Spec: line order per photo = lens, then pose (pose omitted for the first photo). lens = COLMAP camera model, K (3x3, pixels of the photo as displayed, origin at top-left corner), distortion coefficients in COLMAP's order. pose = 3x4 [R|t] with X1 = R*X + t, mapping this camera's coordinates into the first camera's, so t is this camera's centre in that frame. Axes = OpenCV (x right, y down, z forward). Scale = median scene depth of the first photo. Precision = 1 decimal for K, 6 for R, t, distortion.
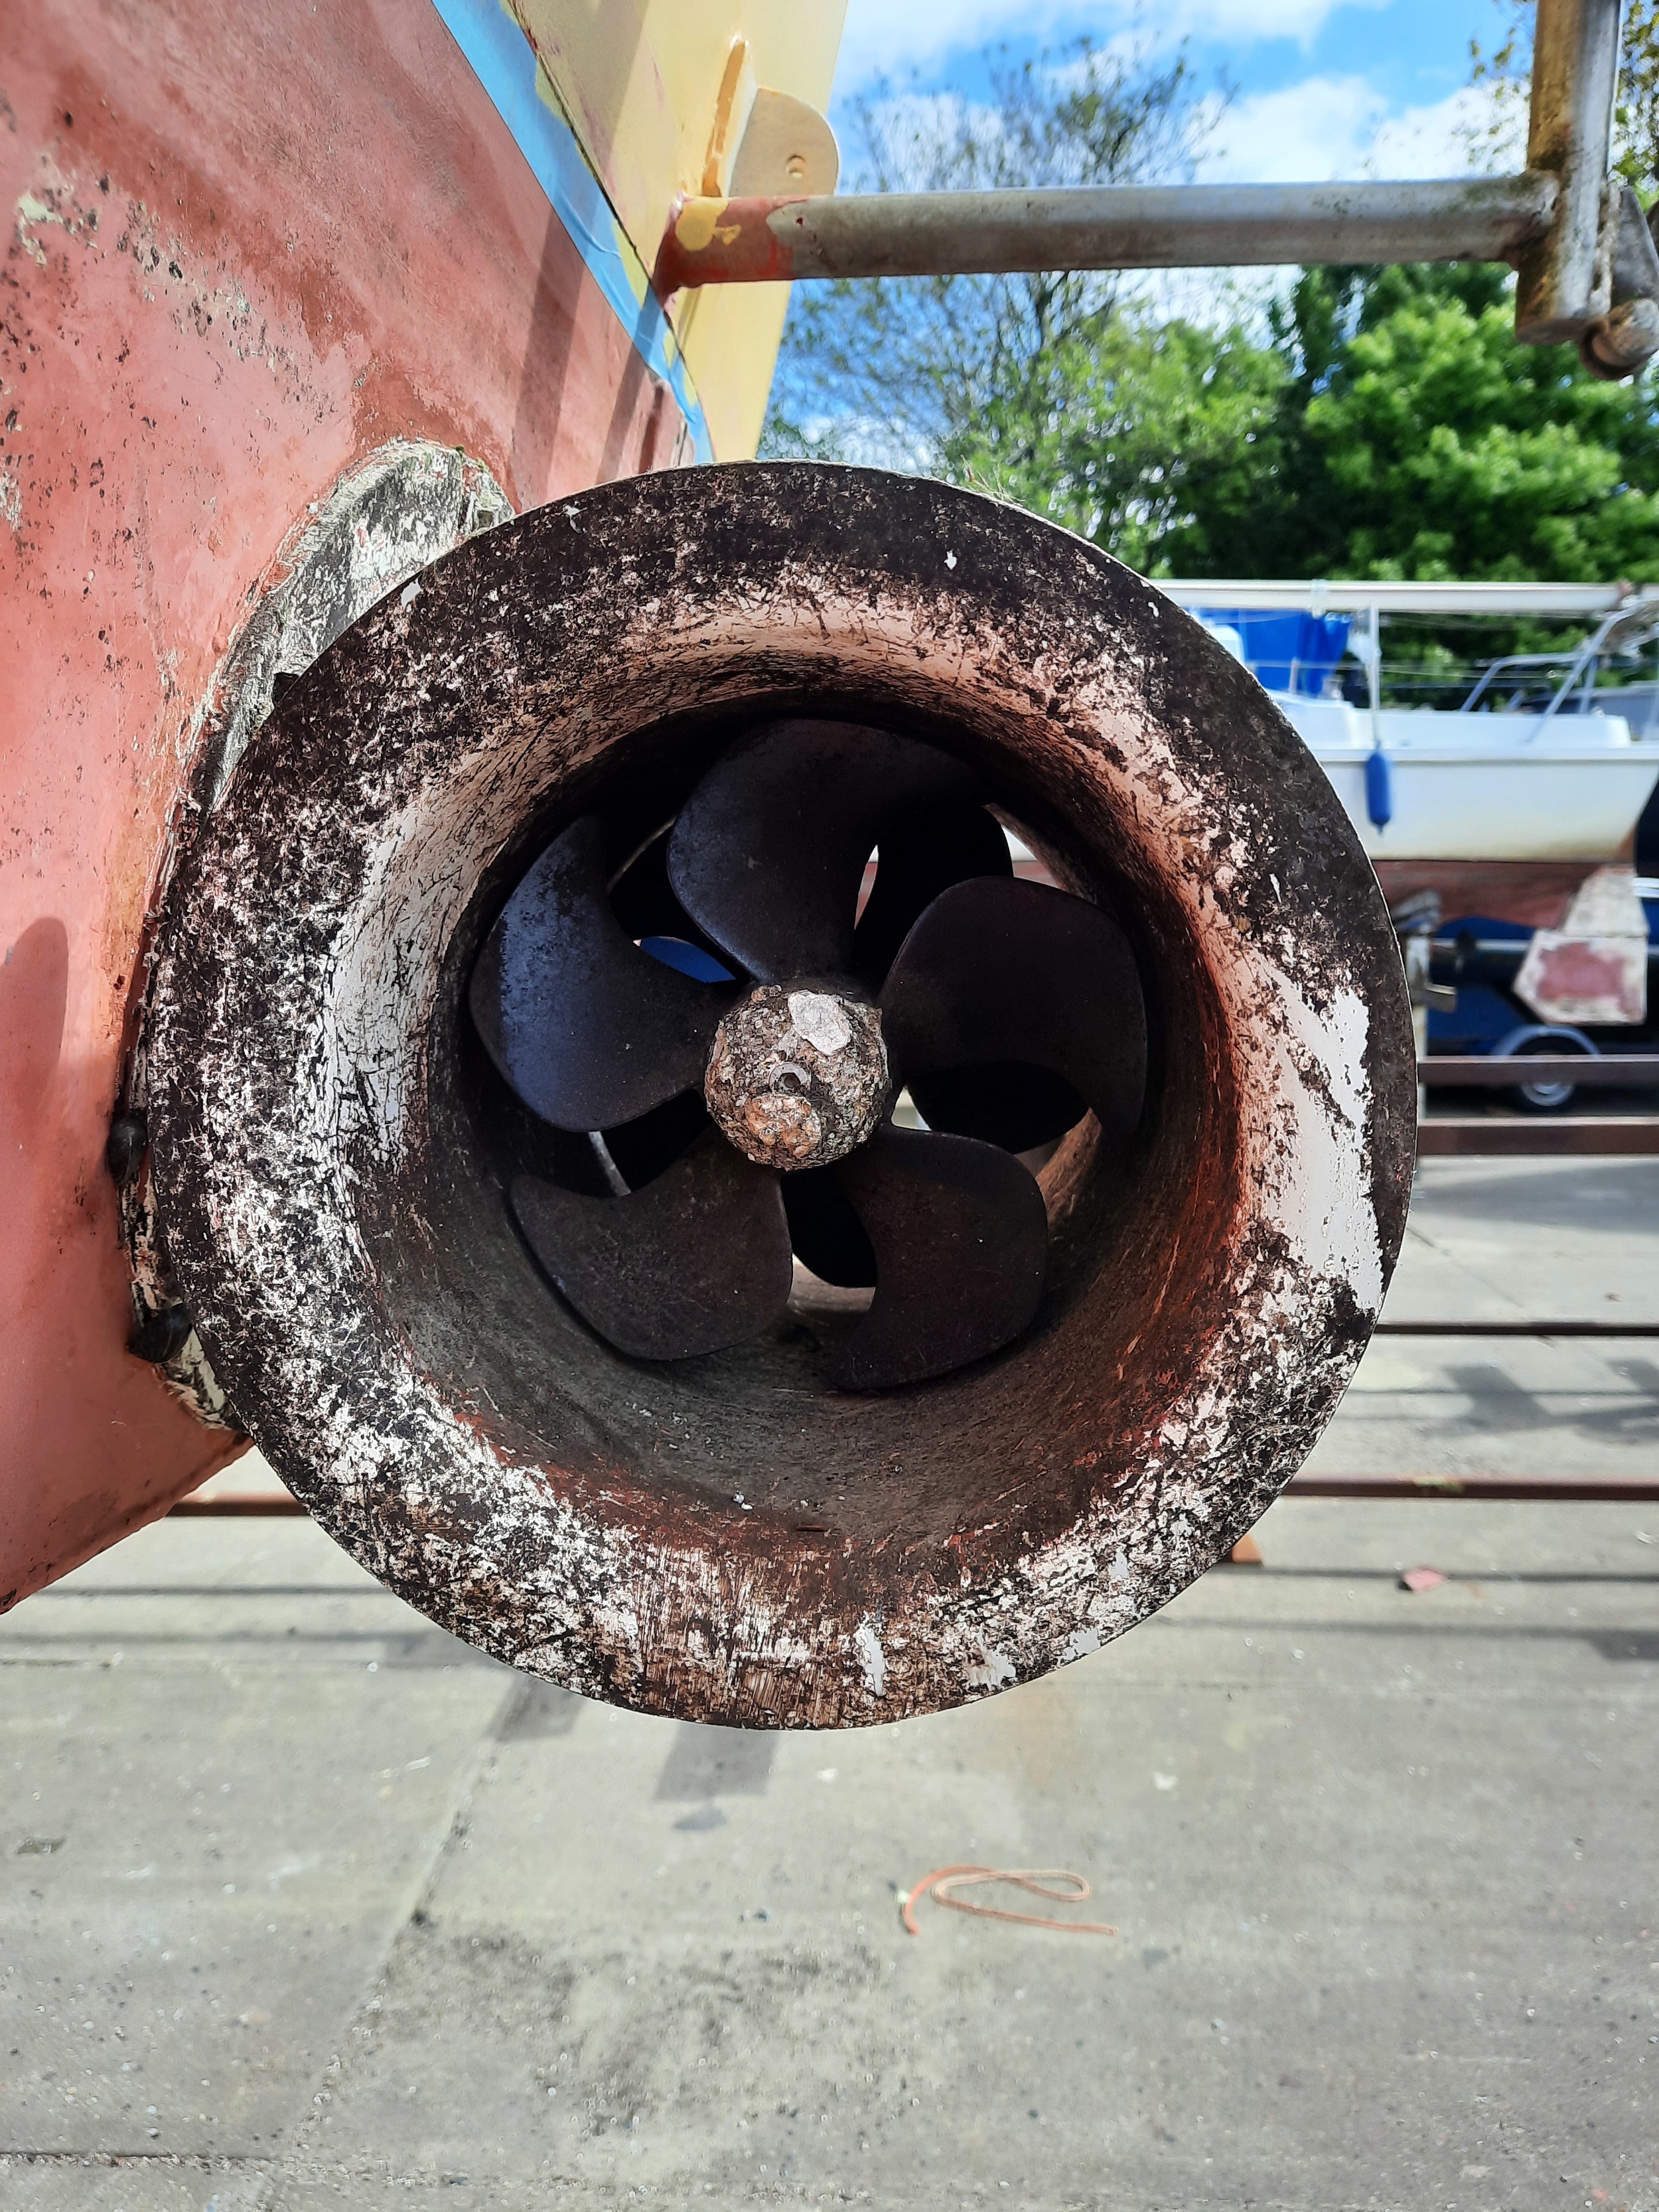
lens RADIAL K [[1600.2, 0, 829.5], [0, 1600.2, 1106.0], [0, 0, 1]] dist [0.031004, -0.049052]
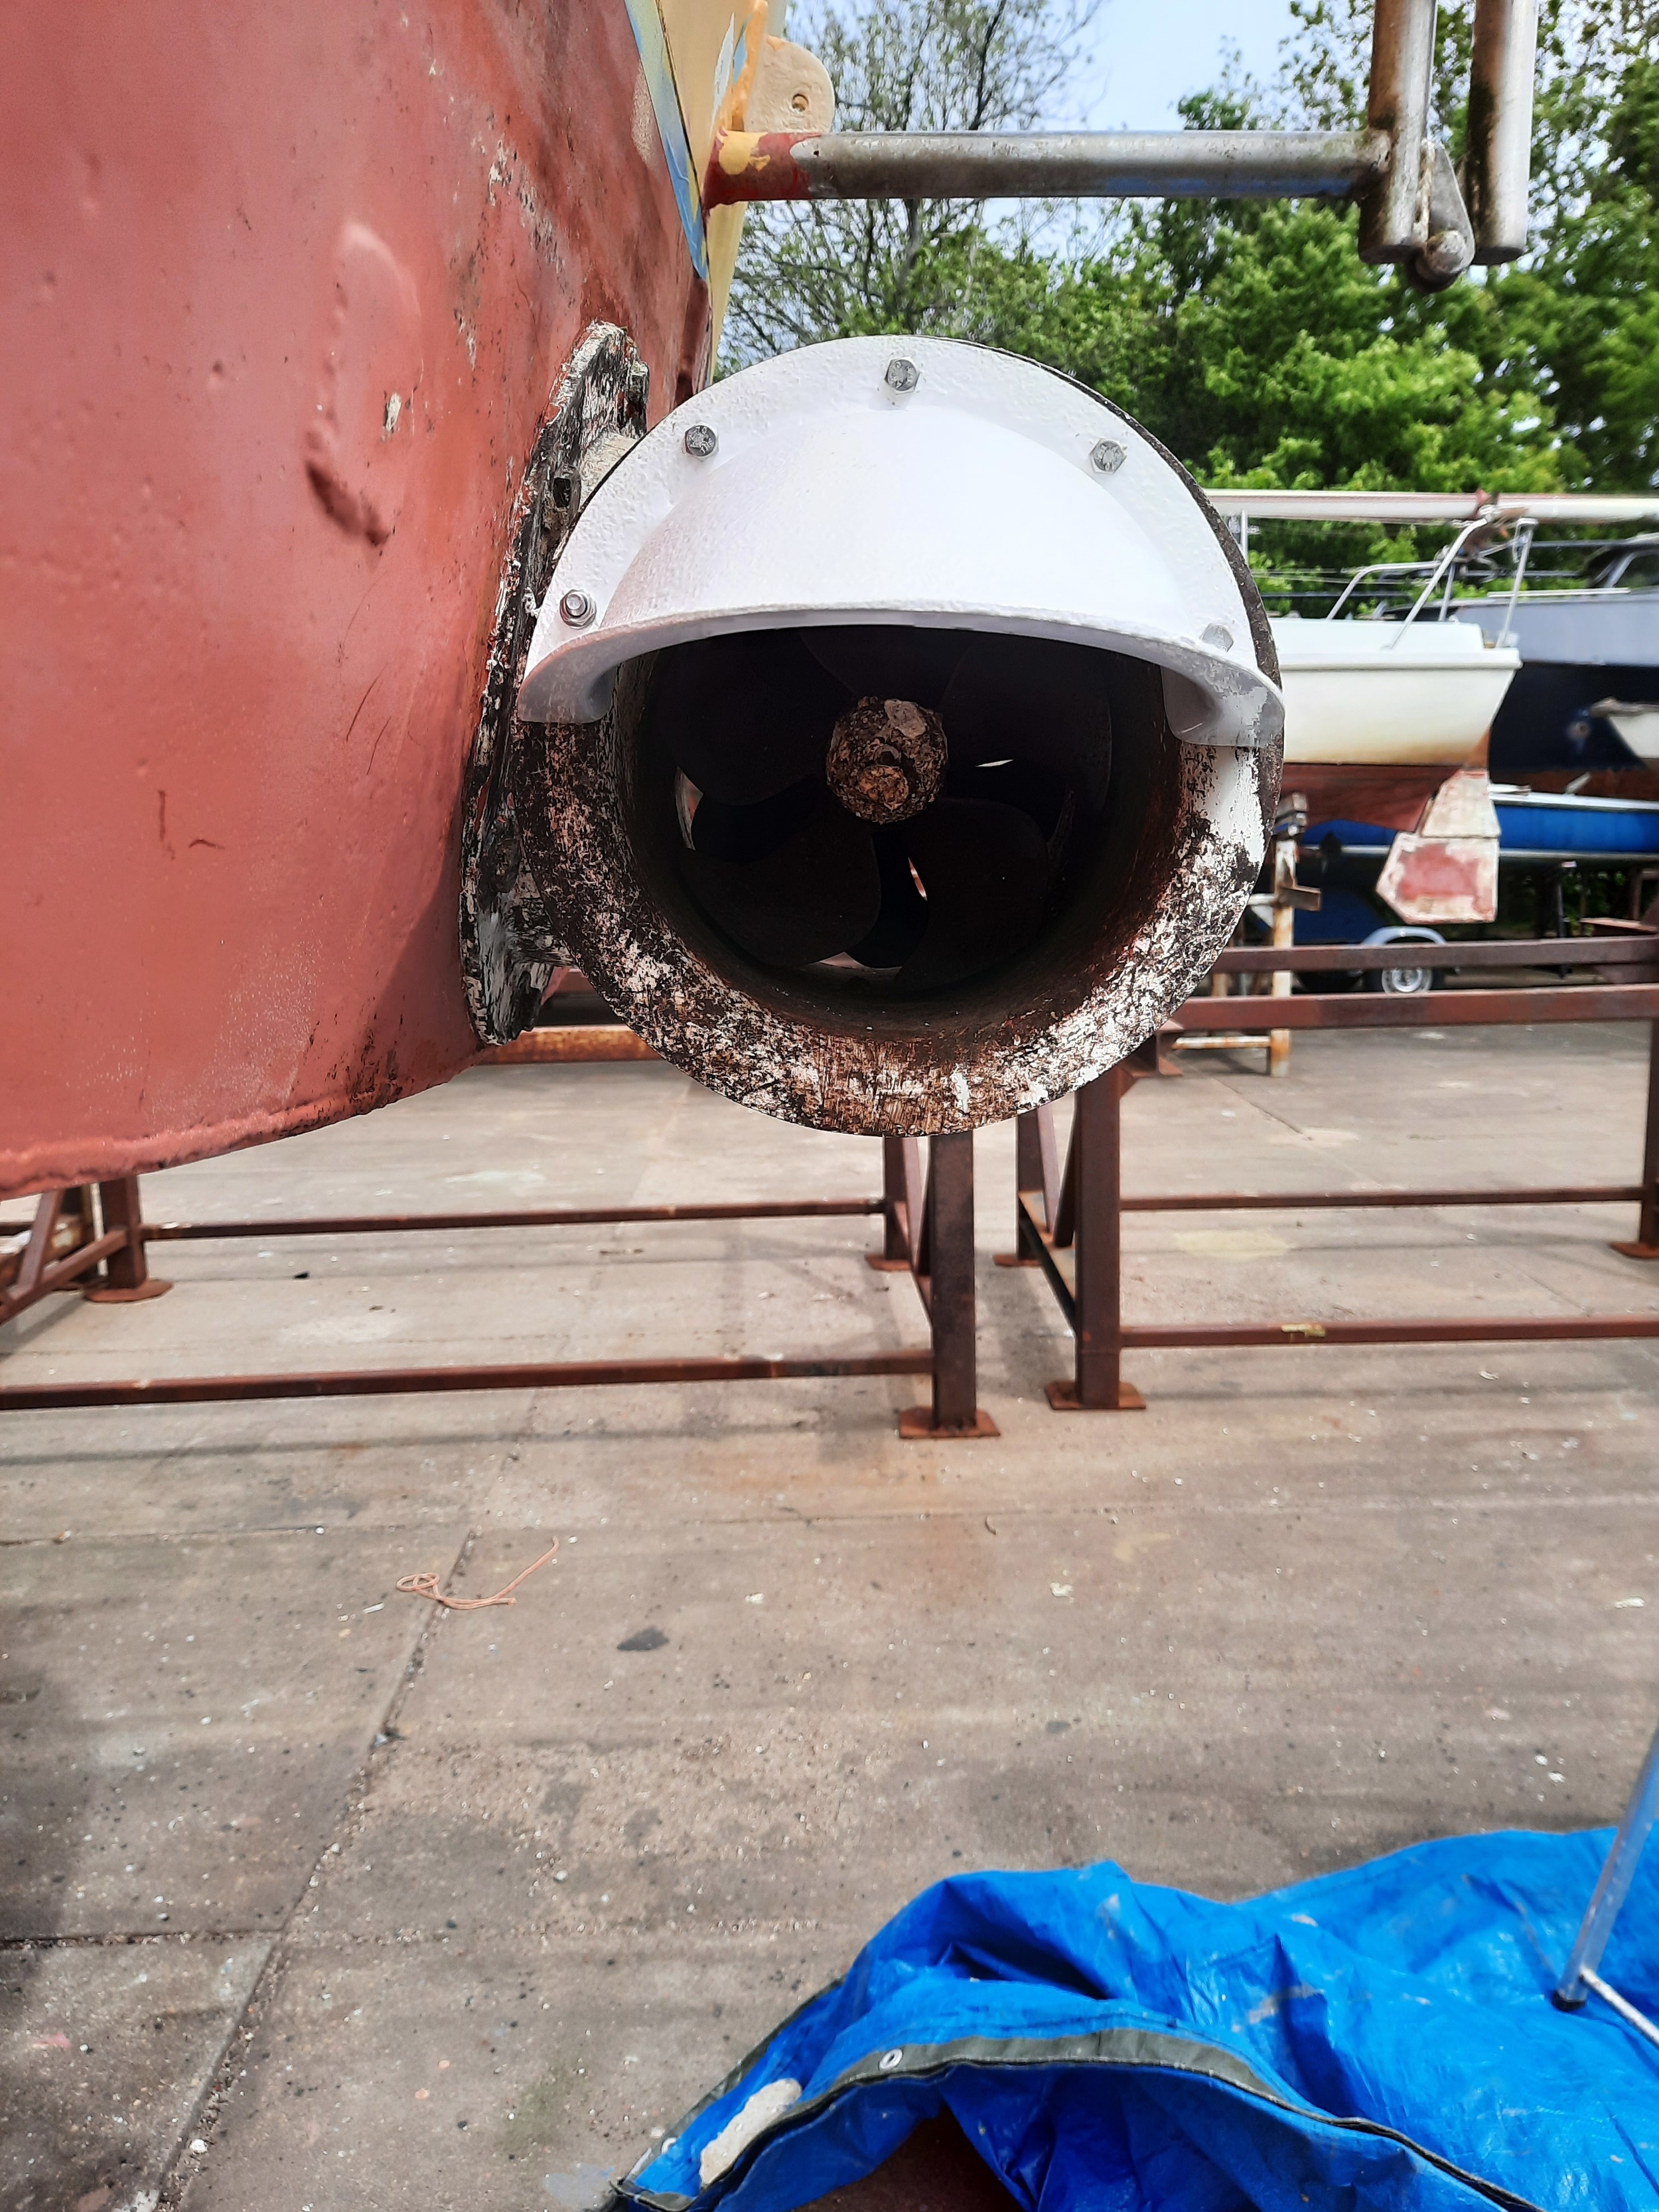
lens RADIAL K [[1604.2, 0, 833.2], [0, 1604.2, 1139.9], [0, 0, 1]] dist [0.065234, -0.126471]
pose [[0.996748, -0.024309, 0.076827, -0.205803], [0.019134, 0.997543, 0.067390, 0.247489], [-0.078276, -0.065701, 0.994764, -0.562470]]
